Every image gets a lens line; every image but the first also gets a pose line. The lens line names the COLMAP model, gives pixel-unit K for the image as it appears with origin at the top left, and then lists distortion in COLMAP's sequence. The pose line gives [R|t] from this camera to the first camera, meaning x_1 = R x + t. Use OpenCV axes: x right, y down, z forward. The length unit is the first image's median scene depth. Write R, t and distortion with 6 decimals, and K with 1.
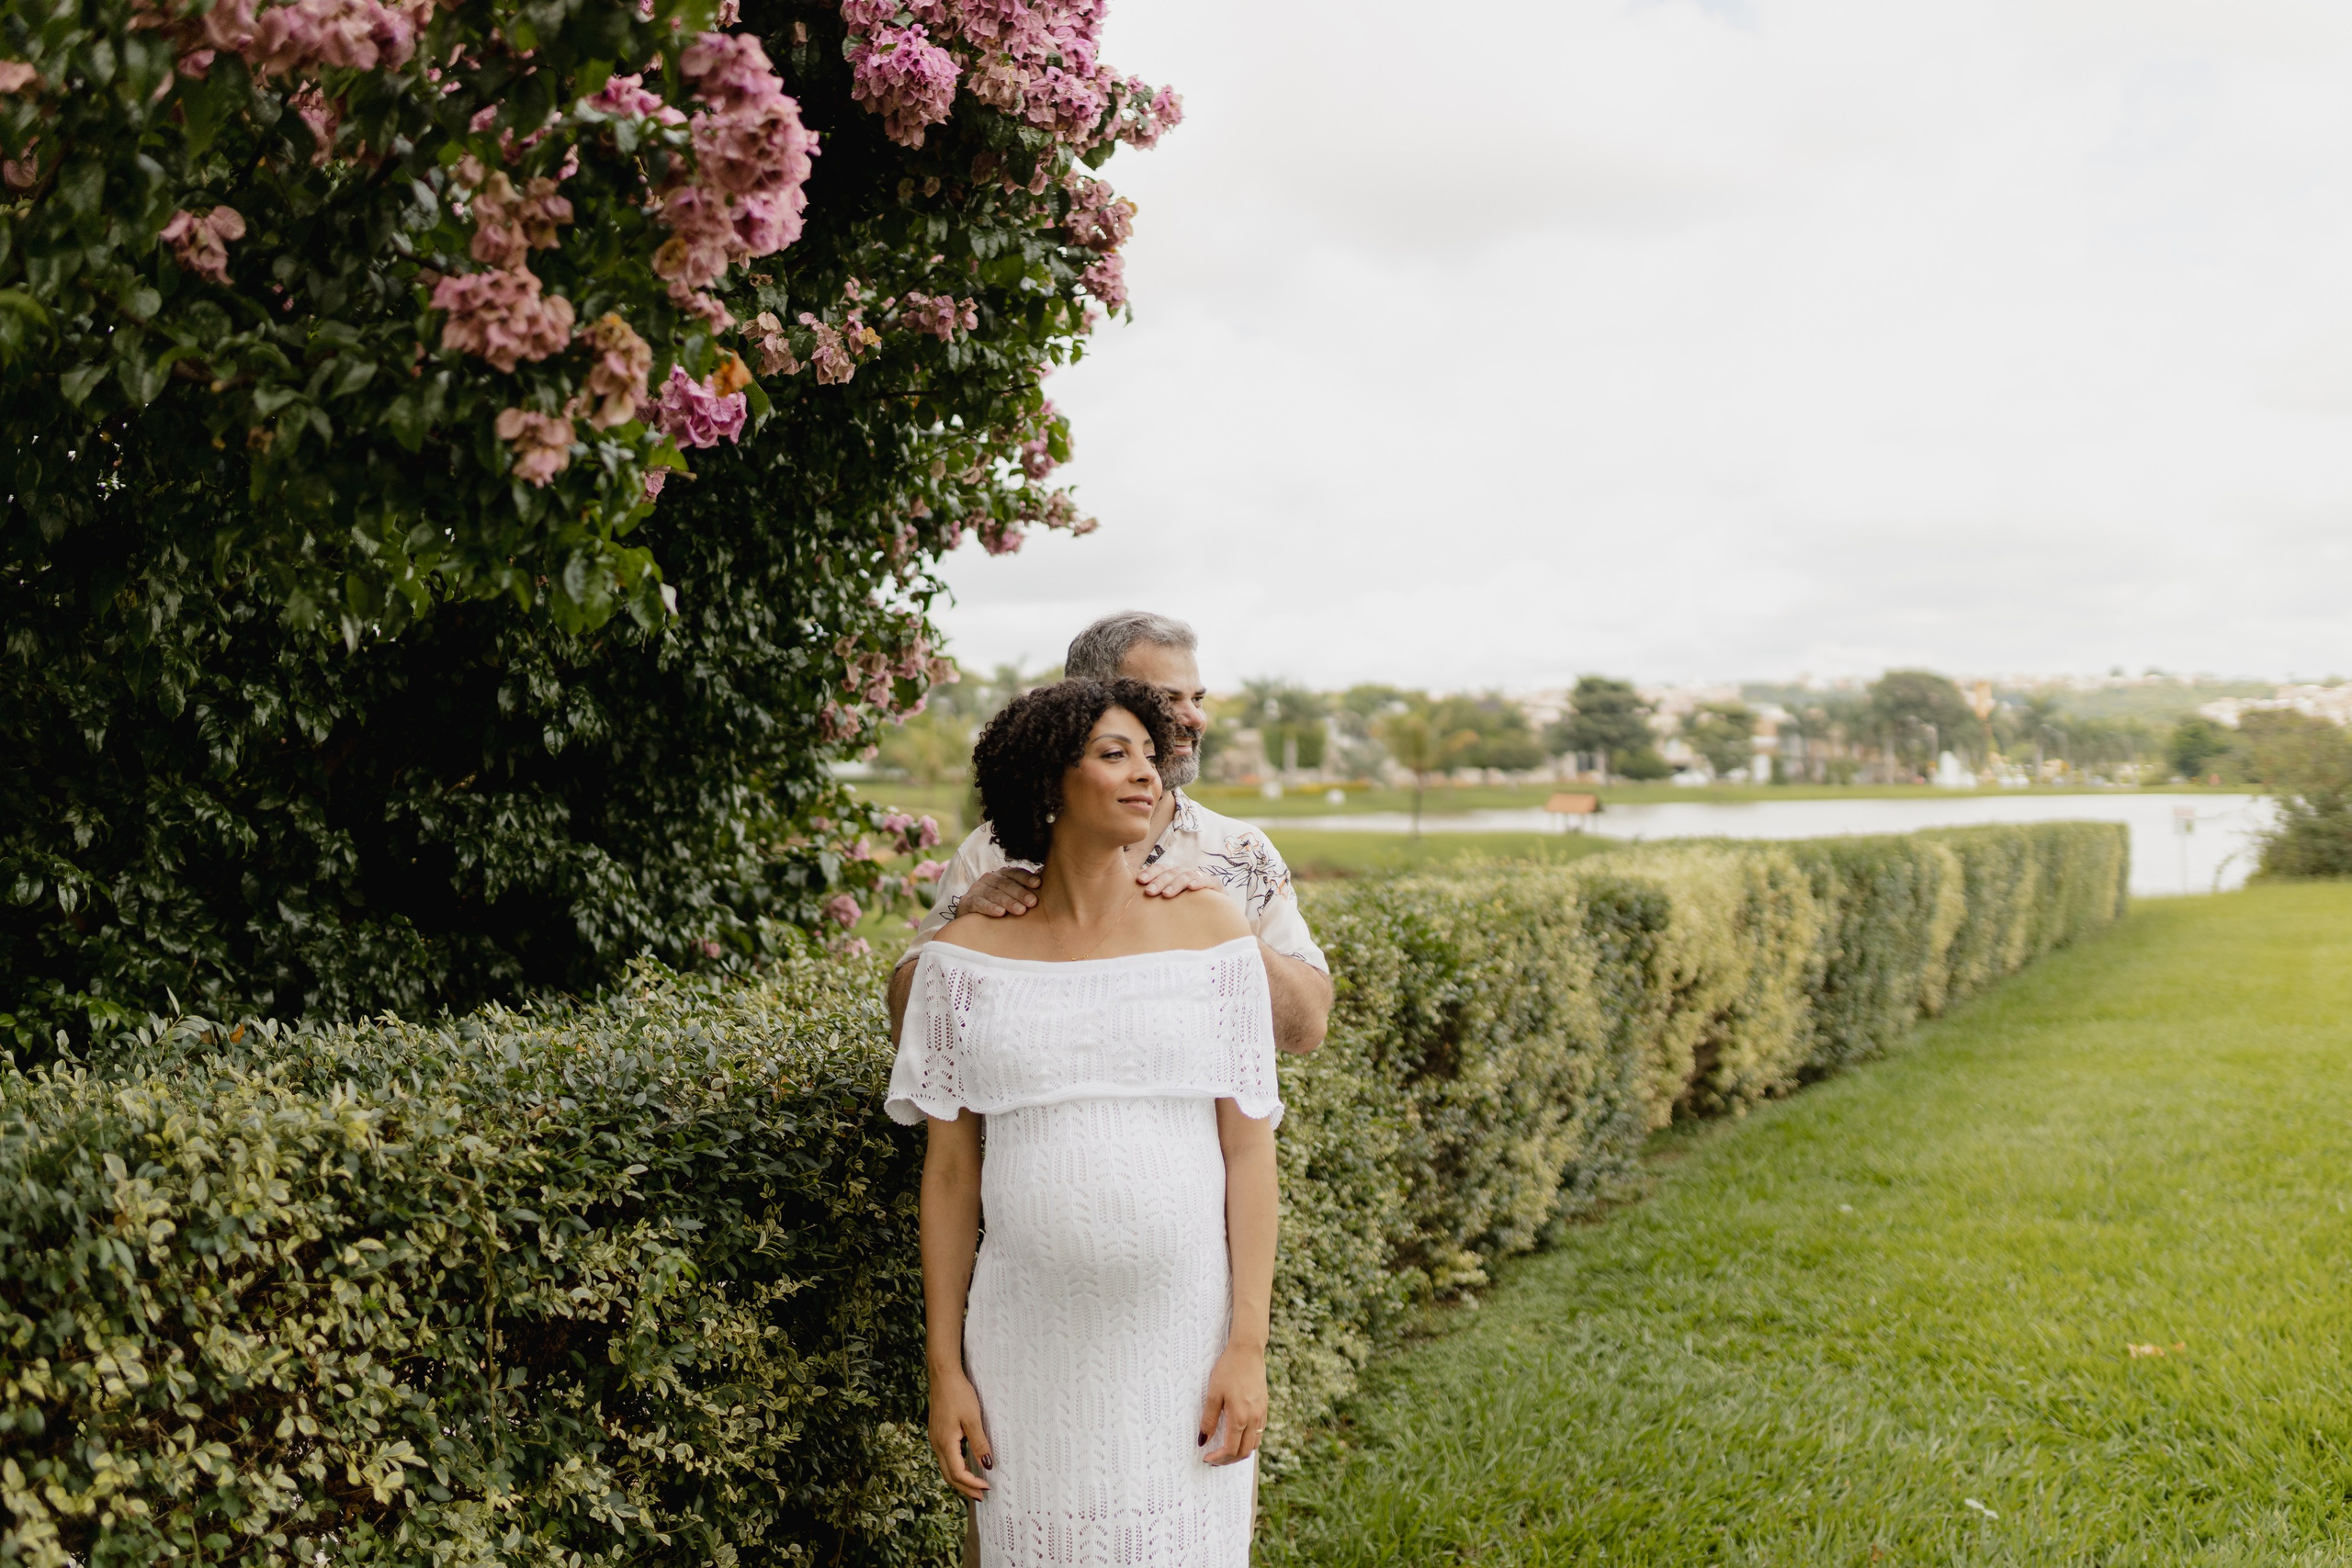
lens RADIAL K [[2224.1, 0, 1177.5], [0, 2224.1, 767.7], [0, 0, 1]] dist [-0.005628, 0.021932]
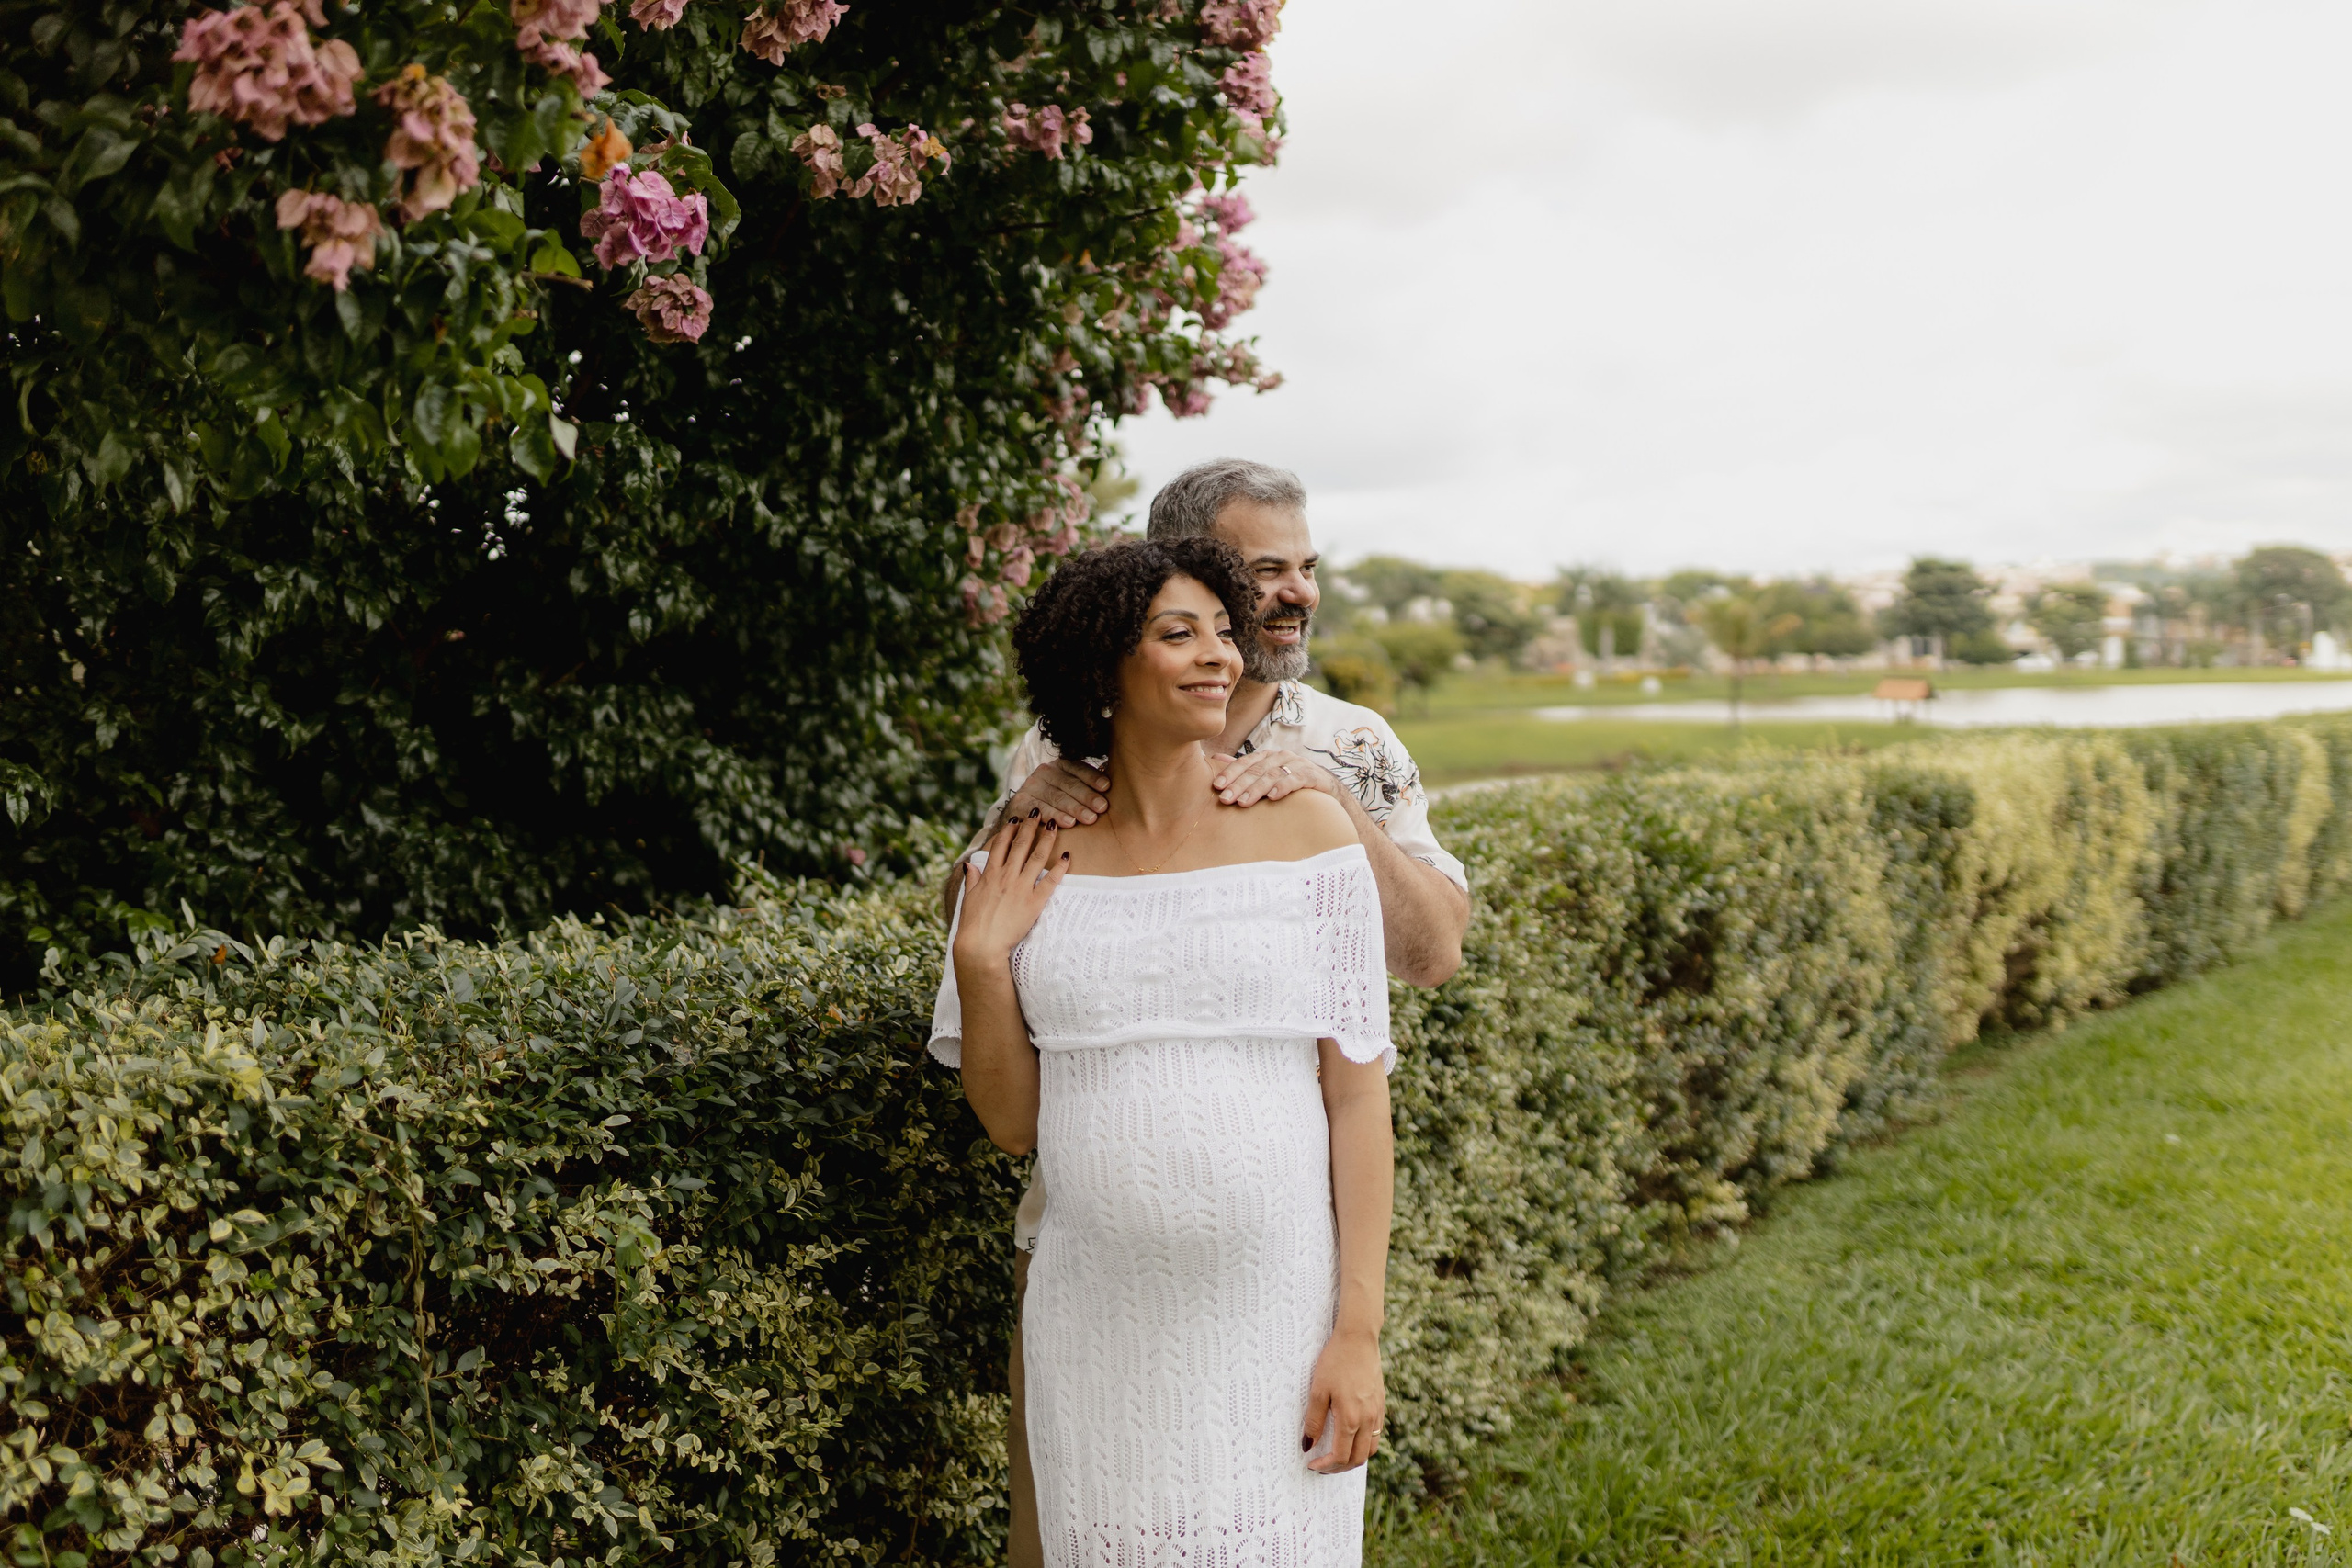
lens RADIAL K [[2224.1, 0, 1177.5], [0, 2224.1, 767.7], [0, 0, 1]] dist [-0.005628, 0.021932]
pose [[0.989909, -0.003998, -0.141645, 0.055248], [0.010877, 0.998796, 0.047825, 0.003950], [0.141283, -0.048883, 0.988762, 0.115547]]
